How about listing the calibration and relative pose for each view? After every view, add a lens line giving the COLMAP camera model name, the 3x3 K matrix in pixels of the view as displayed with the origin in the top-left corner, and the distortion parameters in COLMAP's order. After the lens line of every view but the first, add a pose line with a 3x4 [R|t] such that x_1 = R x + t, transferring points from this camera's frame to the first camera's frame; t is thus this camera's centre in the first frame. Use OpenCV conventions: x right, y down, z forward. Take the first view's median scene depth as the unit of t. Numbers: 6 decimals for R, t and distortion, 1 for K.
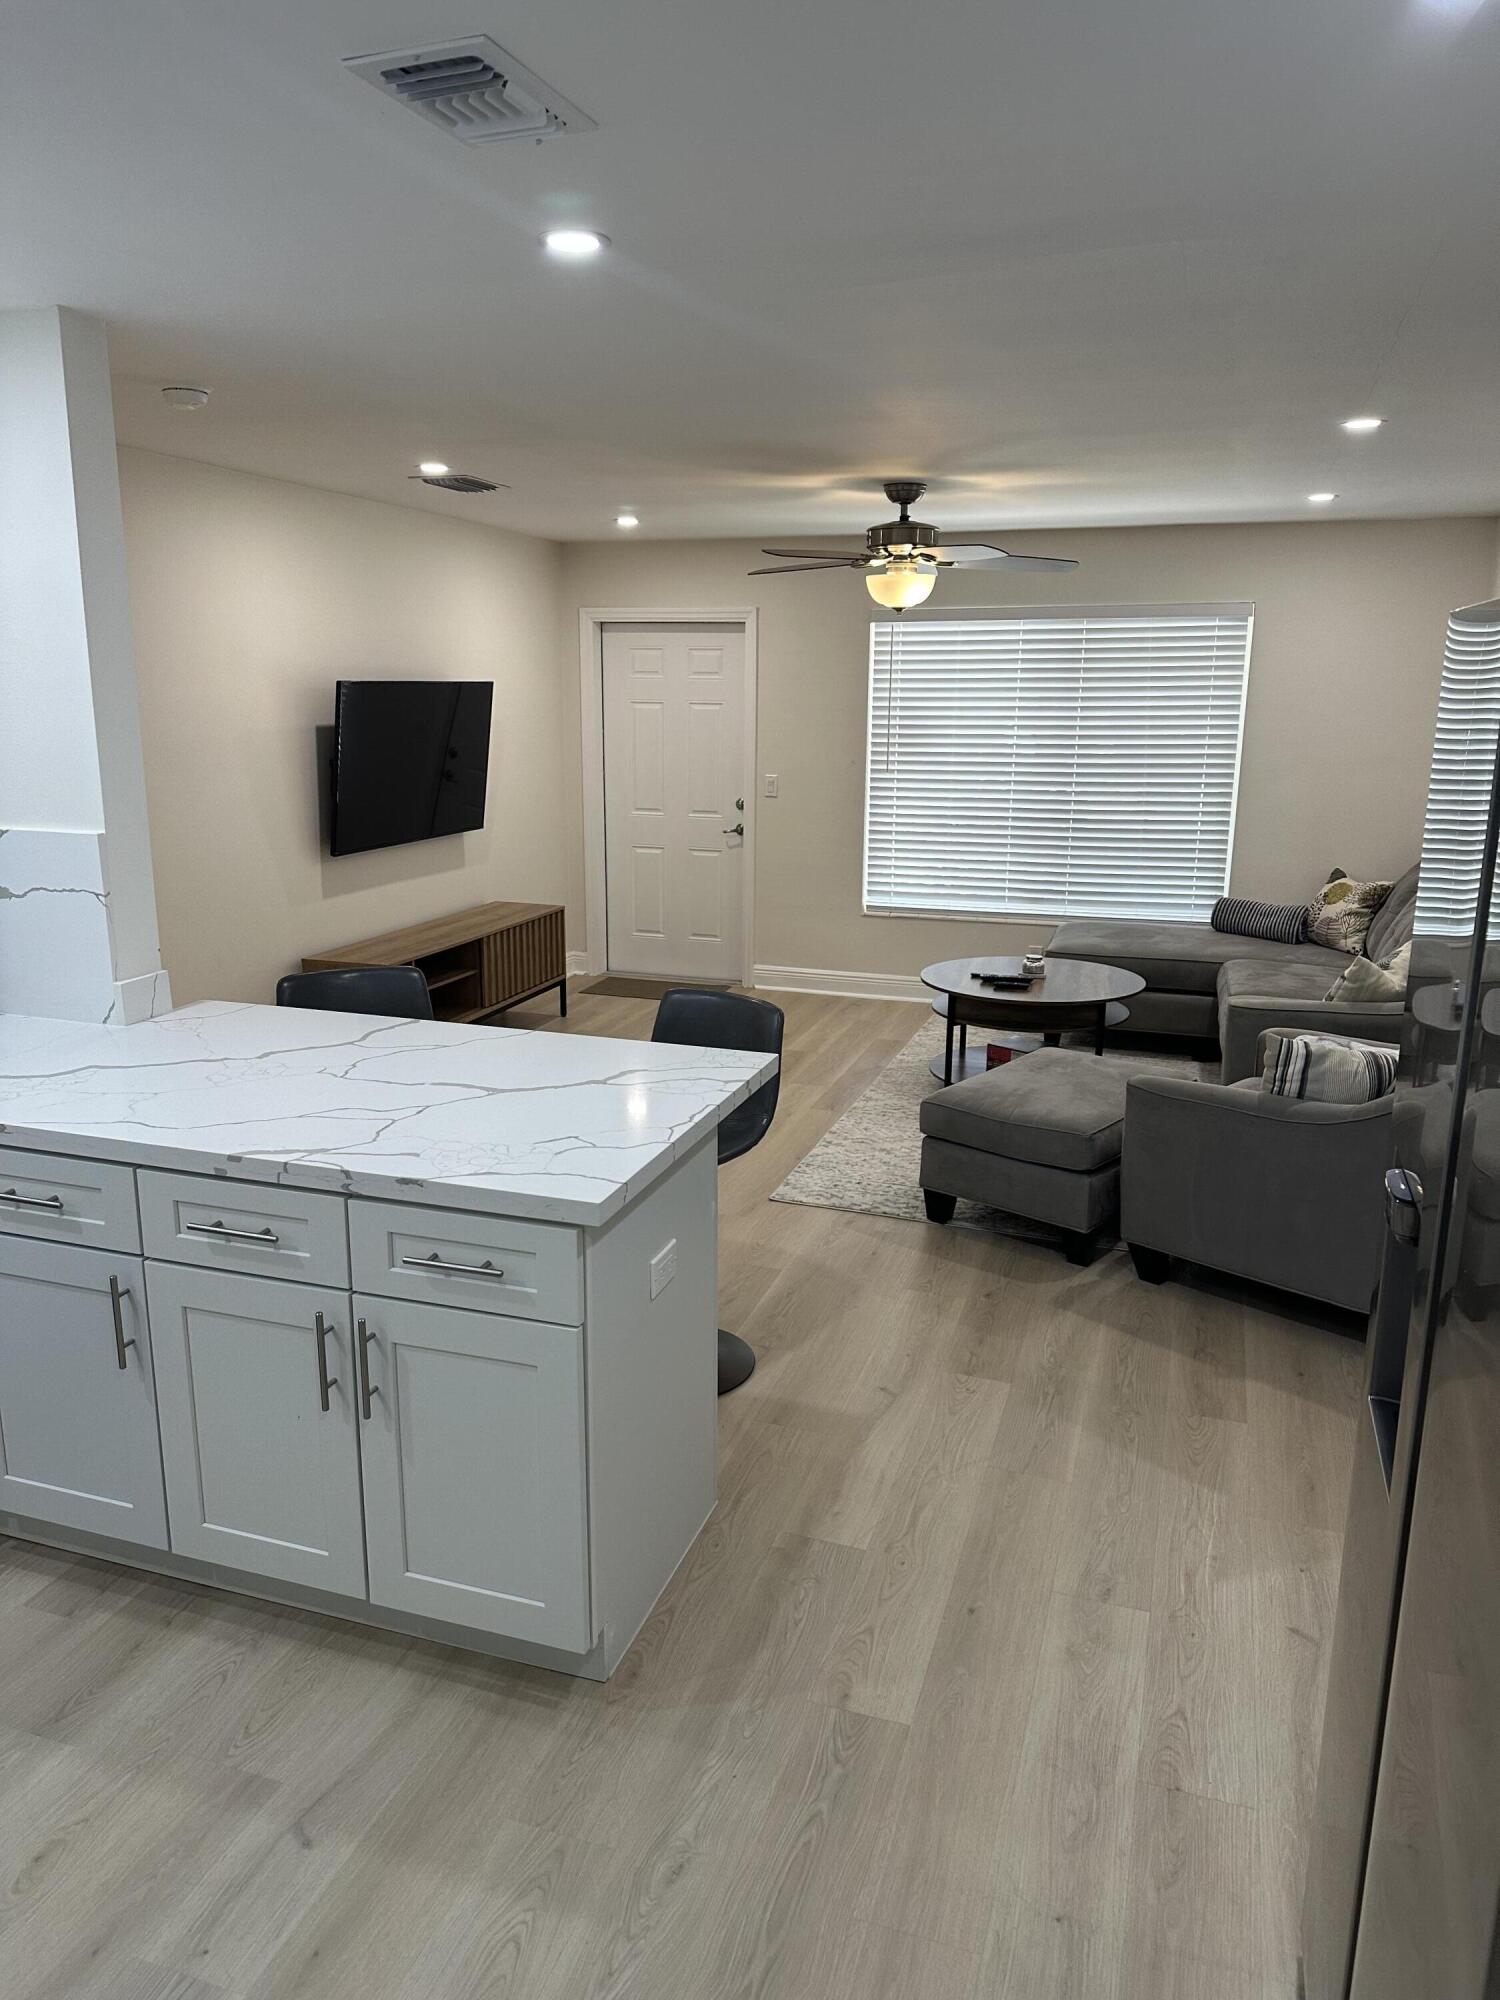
lens RADIAL K [[1366.5, 0, 724.7], [0, 1366.5, 1002.1], [0, 0, 1]] dist [0.097261, -0.125501]
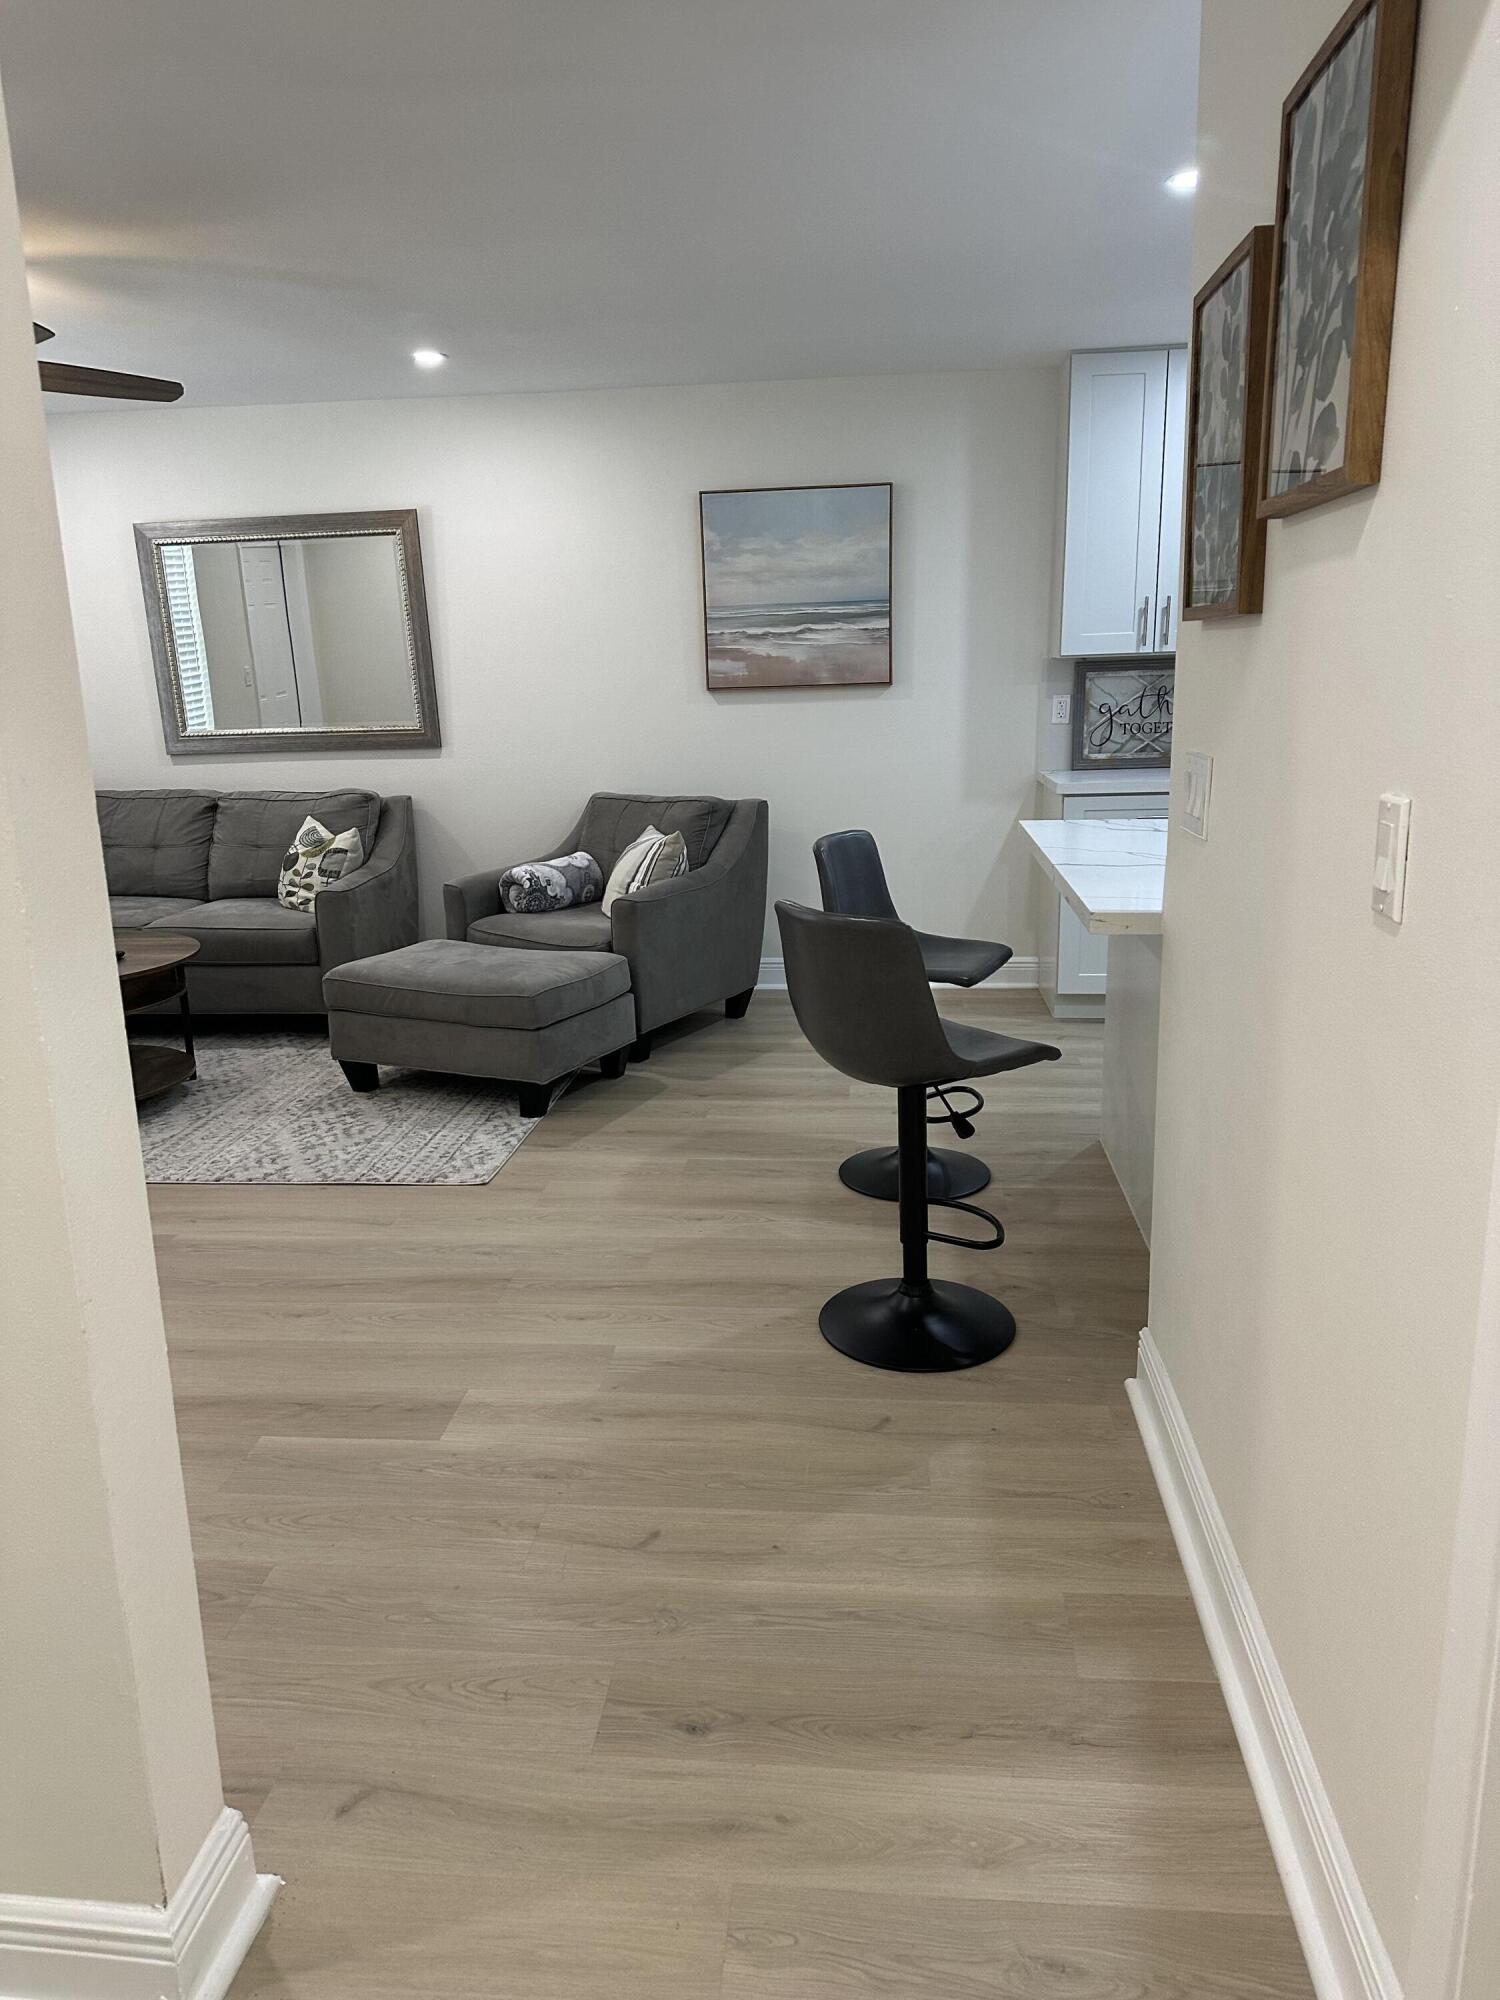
lens RADIAL K [[1391.8, 0, 750.0], [0, 1391.8, 1000.0], [0, 0, 1]] dist [0.152107, -0.293396]
pose [[-0.231731, -0.224999, 0.946402, -1.105680], [0.245444, 0.927883, 0.280695, -0.219271], [-0.941307, 0.297334, -0.159794, 1.378379]]
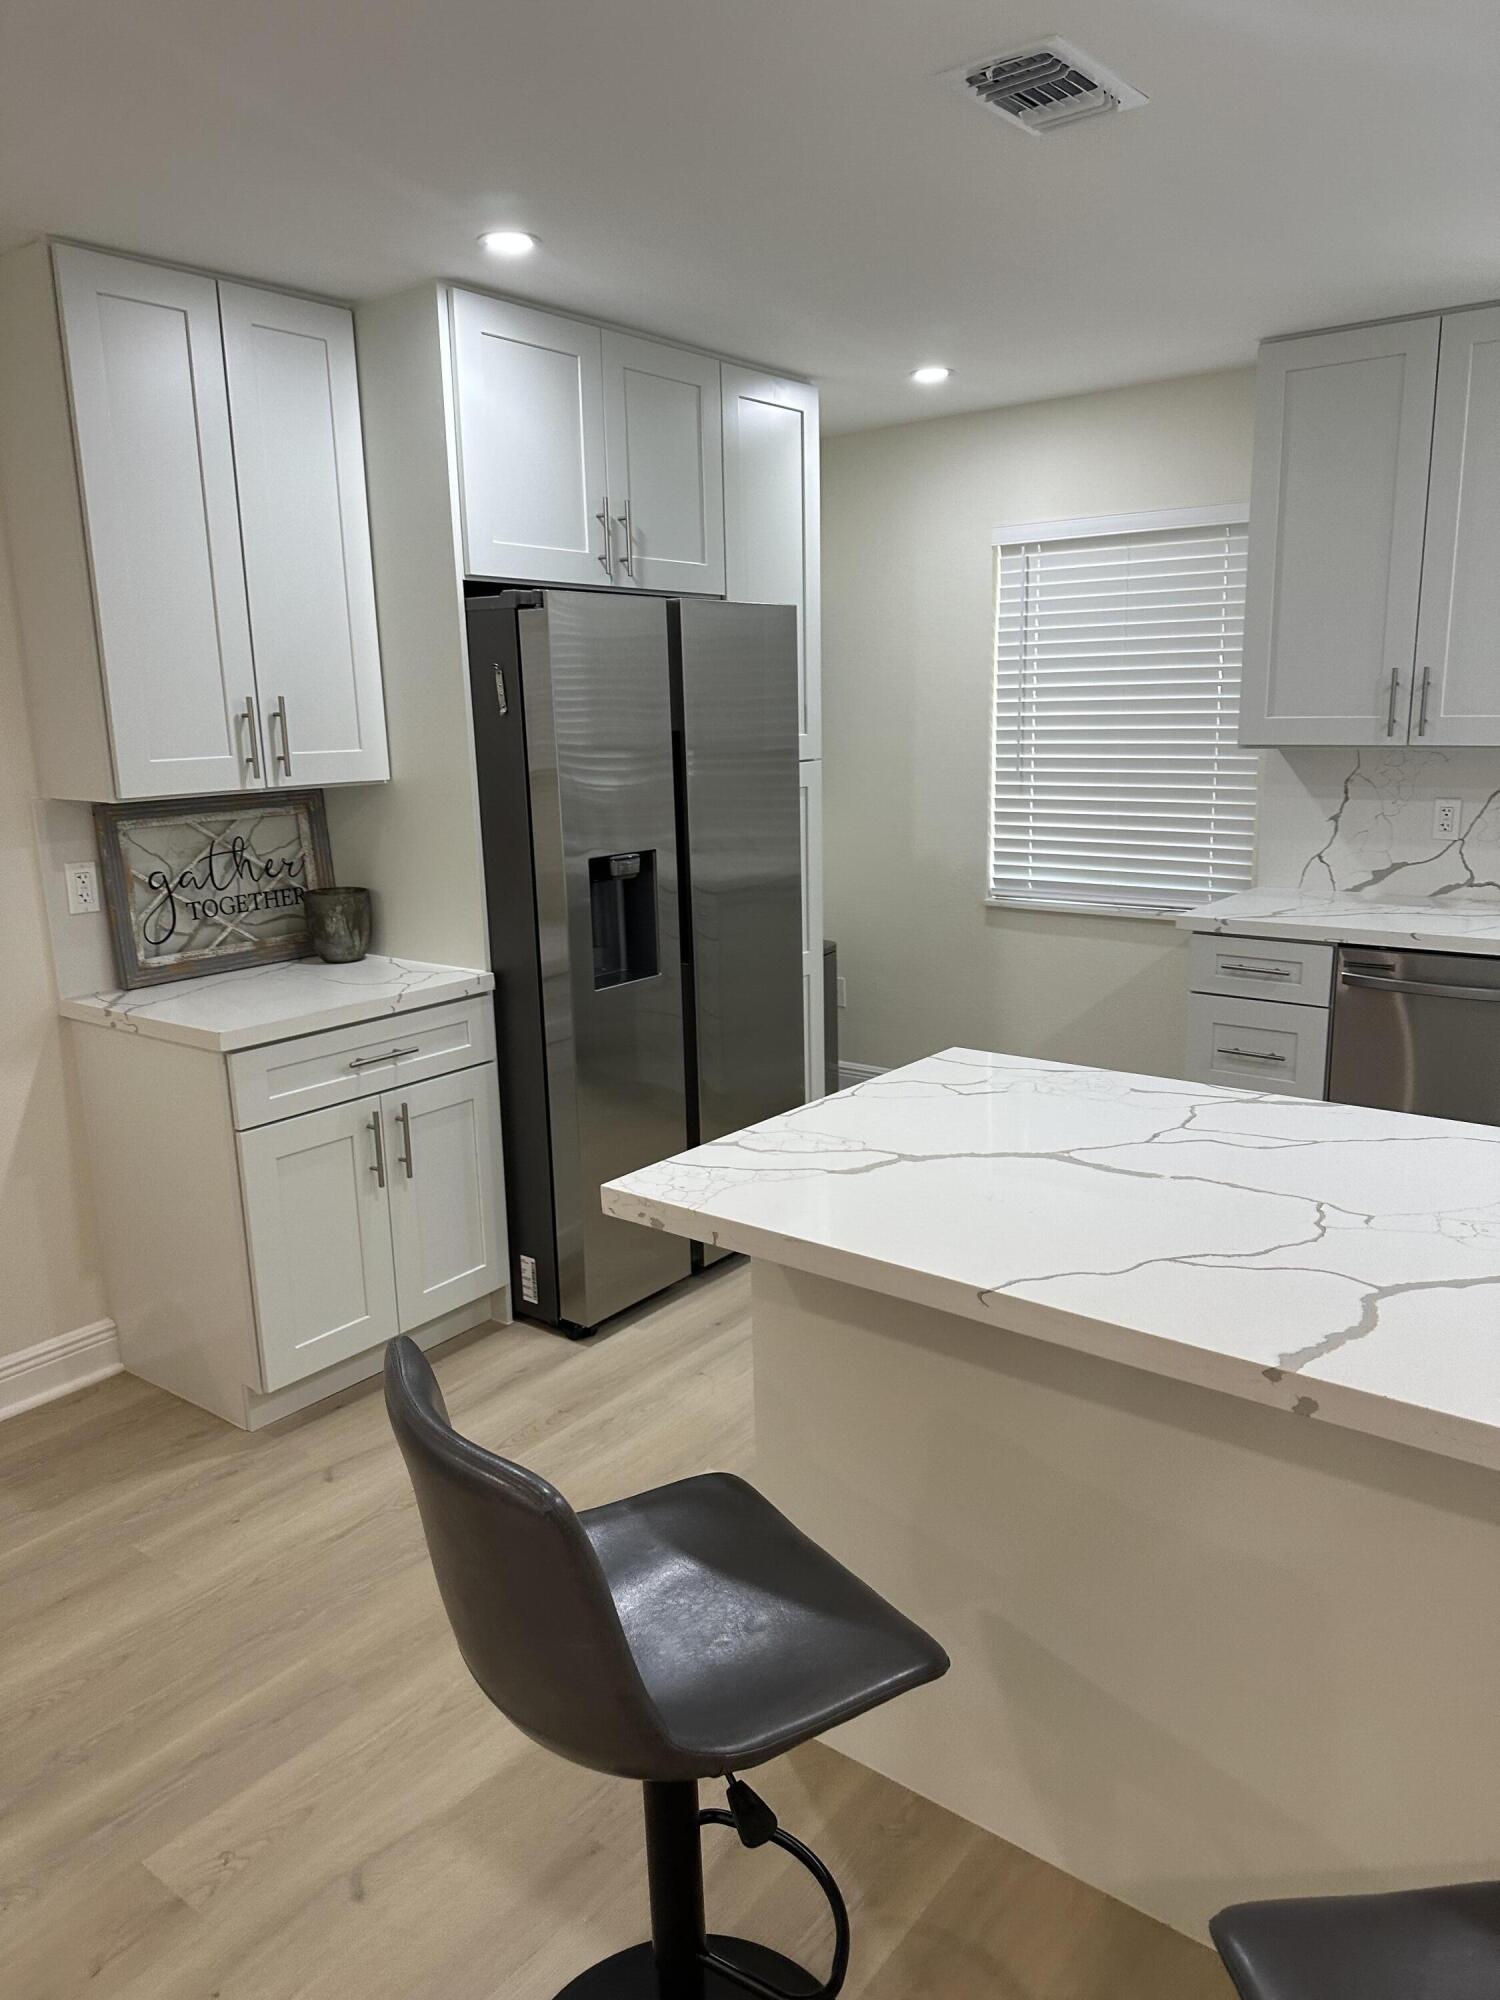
lens RADIAL K [[1384.2, 0, 766.5], [0, 1384.2, 1006.7], [0, 0, 1]] dist [0.102722, -0.149270]
pose [[-0.949184, -0.052787, 0.310263, -0.201377], [0.088583, 0.901168, 0.424322, -0.265983], [-0.301998, 0.430244, -0.850698, 1.346872]]
